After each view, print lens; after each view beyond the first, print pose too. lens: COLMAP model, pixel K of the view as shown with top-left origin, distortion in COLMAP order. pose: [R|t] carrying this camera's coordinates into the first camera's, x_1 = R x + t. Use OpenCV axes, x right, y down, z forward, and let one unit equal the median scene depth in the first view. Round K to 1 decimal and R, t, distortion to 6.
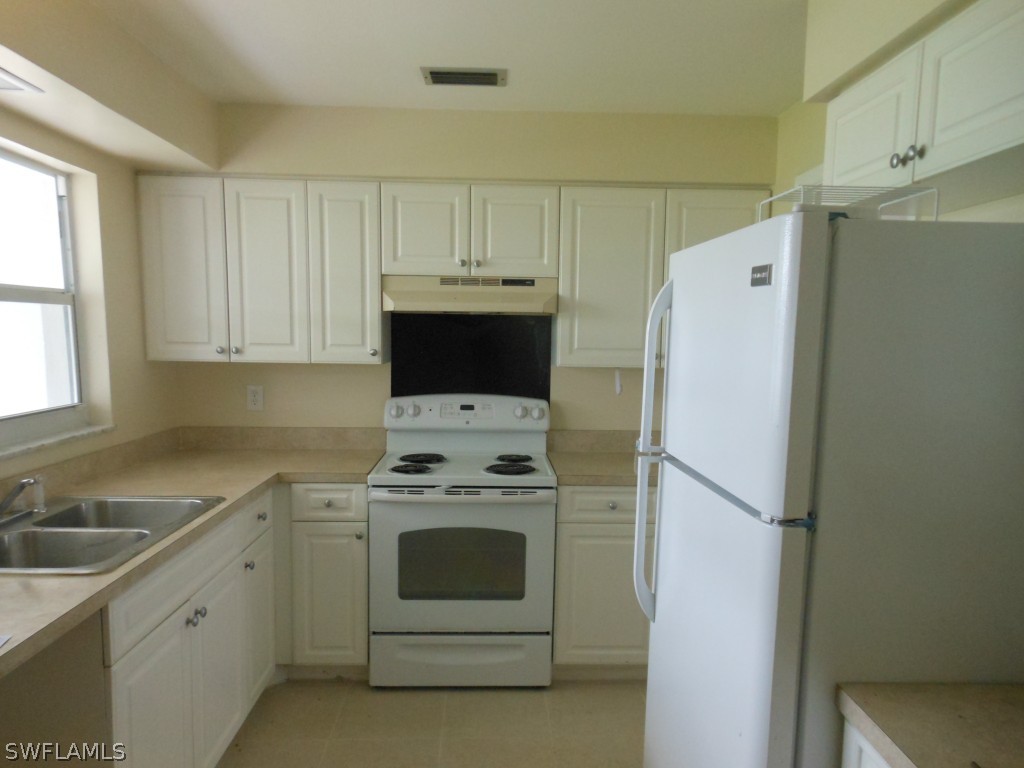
lens RADIAL K [[741.2, 0, 512.4], [0, 741.2, 418.3], [0, 0, 1]] dist [0.042890, 0.005578]
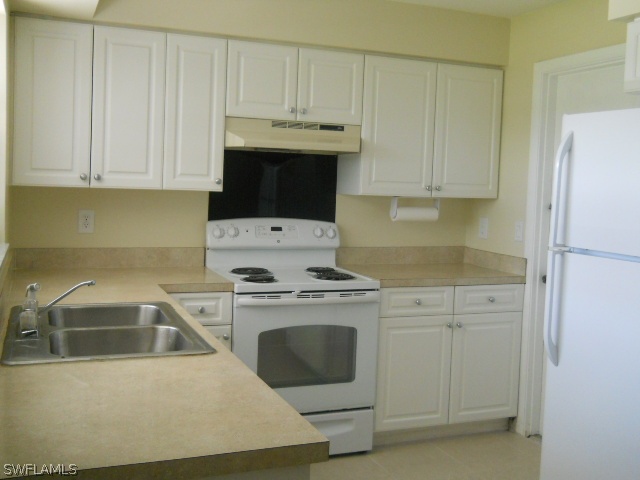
lens RADIAL K [[703.7, 0, 319.2], [0, 703.7, 217.9], [0, 0, 1]] dist [0.089710, -0.026774]
pose [[0.939030, 0.000222, 0.343836, -0.421874], [0.016034, 0.998884, -0.044435, 0.020996], [-0.343462, 0.047239, 0.937978, -0.098436]]
